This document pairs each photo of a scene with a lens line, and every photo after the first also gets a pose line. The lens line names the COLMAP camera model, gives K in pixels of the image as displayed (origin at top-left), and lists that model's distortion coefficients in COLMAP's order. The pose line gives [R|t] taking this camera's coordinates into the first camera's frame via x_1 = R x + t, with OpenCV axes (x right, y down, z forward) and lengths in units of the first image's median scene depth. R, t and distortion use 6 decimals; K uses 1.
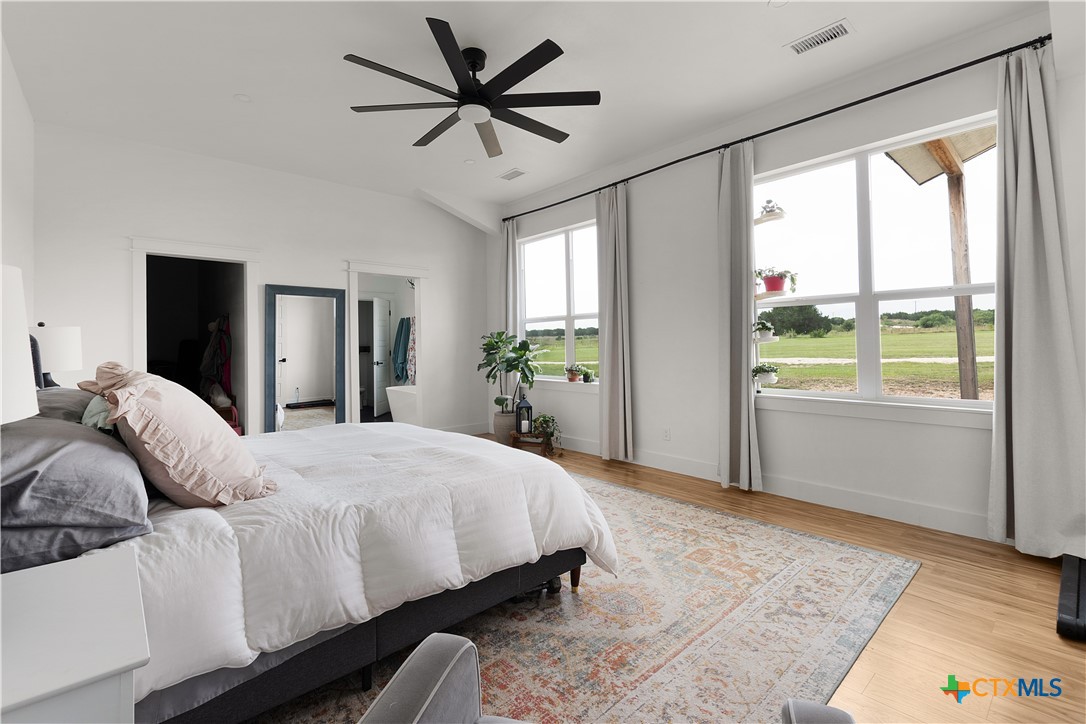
lens RADIAL K [[485.2, 0, 539.6], [0, 485.2, 341.9], [0, 0, 1]] dist [-0.000123, -0.000149]
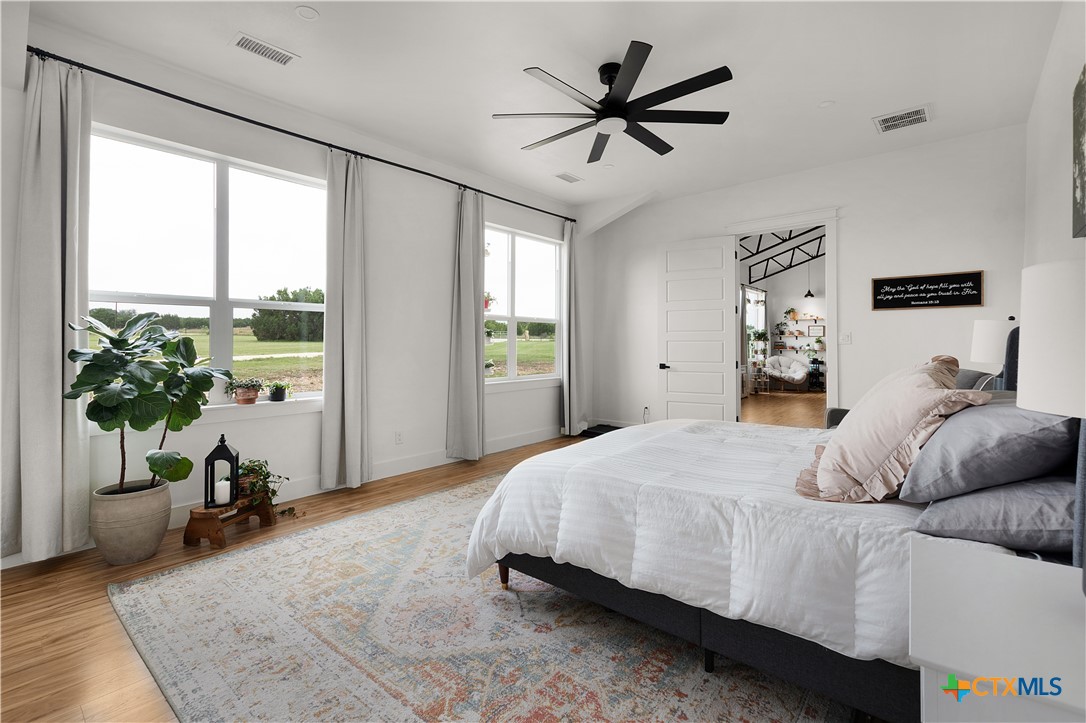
lens RADIAL K [[485.2, 0, 539.6], [0, 485.2, 341.4], [0, 0, 1]] dist [-0.000123, -0.000149]
pose [[-0.145223, 0.016495, 0.989261, -0.782033], [0.002352, 0.999864, -0.016327, 0.012993], [-0.989396, -0.000044, -0.145242, 0.890284]]
